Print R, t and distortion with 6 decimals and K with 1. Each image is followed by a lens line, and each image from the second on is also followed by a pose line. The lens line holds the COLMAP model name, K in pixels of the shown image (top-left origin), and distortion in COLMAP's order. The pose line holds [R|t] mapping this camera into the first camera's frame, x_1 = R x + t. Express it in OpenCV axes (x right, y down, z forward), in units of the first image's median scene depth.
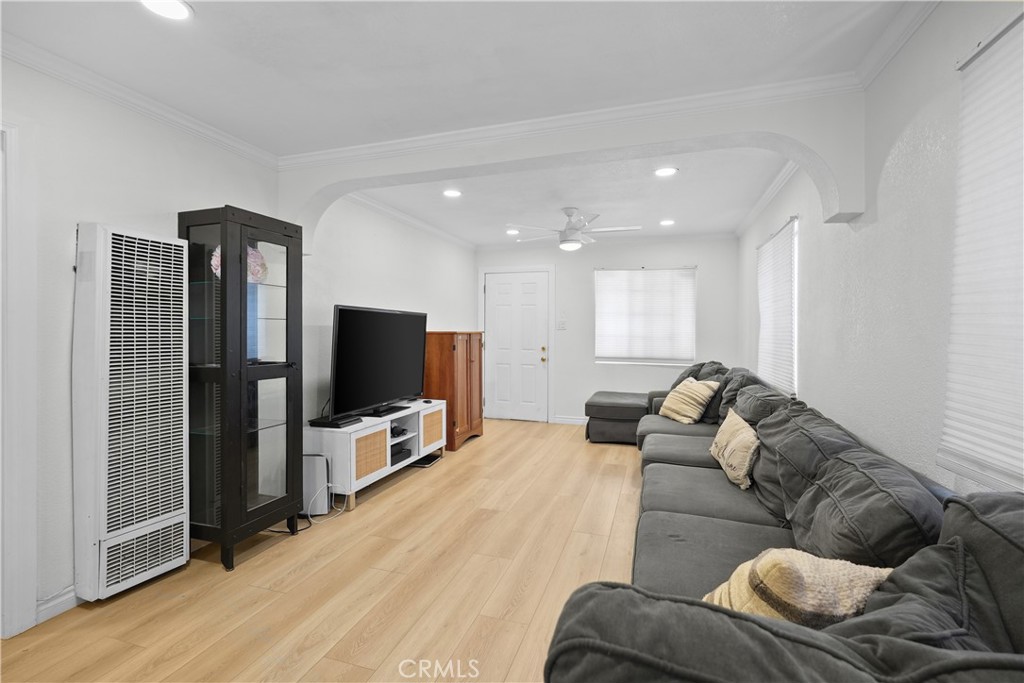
lens RADIAL K [[458.5, 0, 514.6], [0, 458.5, 338.3], [0, 0, 1]] dist [-0.016782, 0.010242]
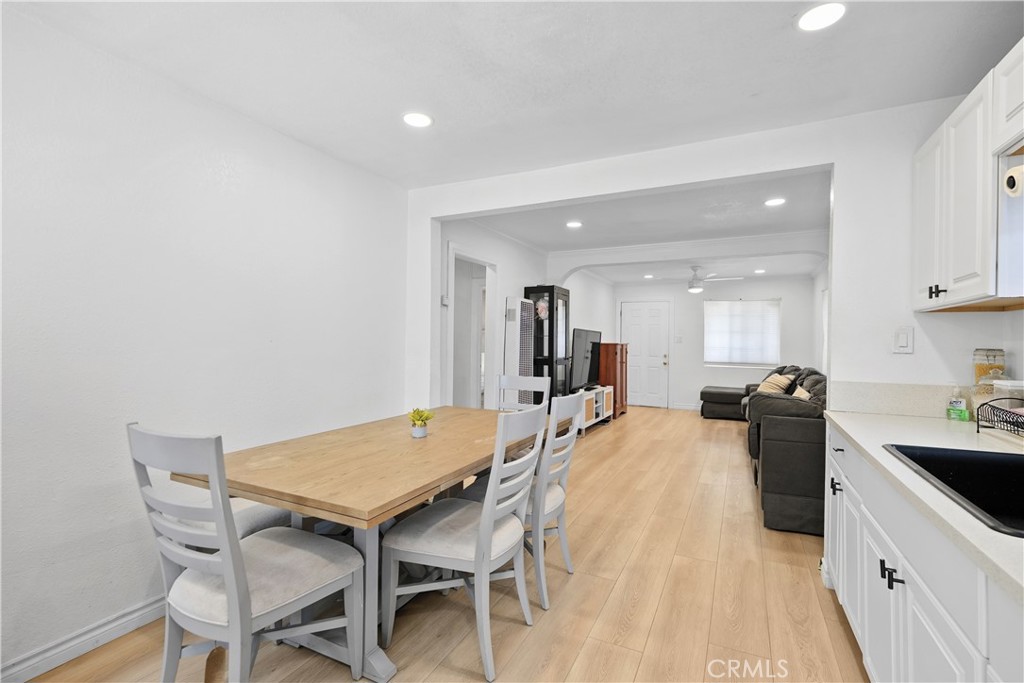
lens RADIAL K [[458.5, 0, 514.6], [0, 458.5, 338.3], [0, 0, 1]] dist [-0.016782, 0.010242]
pose [[0.988124, 0.009153, -0.153386, -0.231711], [-0.012936, 0.999636, -0.023686, 0.010564], [0.153114, 0.025389, 0.987882, -0.604734]]
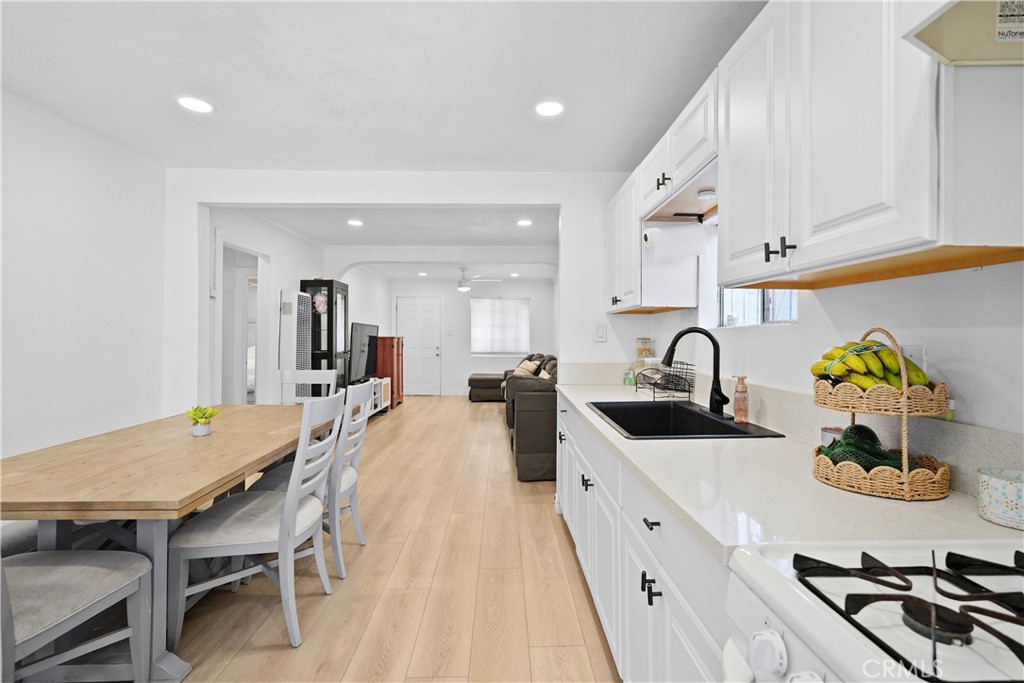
lens RADIAL K [[458.5, 0, 514.6], [0, 458.5, 338.3], [0, 0, 1]] dist [-0.016782, 0.010242]
pose [[0.943872, 0.000221, 0.330310, -0.258564], [0.003731, 0.999929, -0.011332, 0.011965], [-0.330289, 0.011928, 0.943804, -0.690876]]
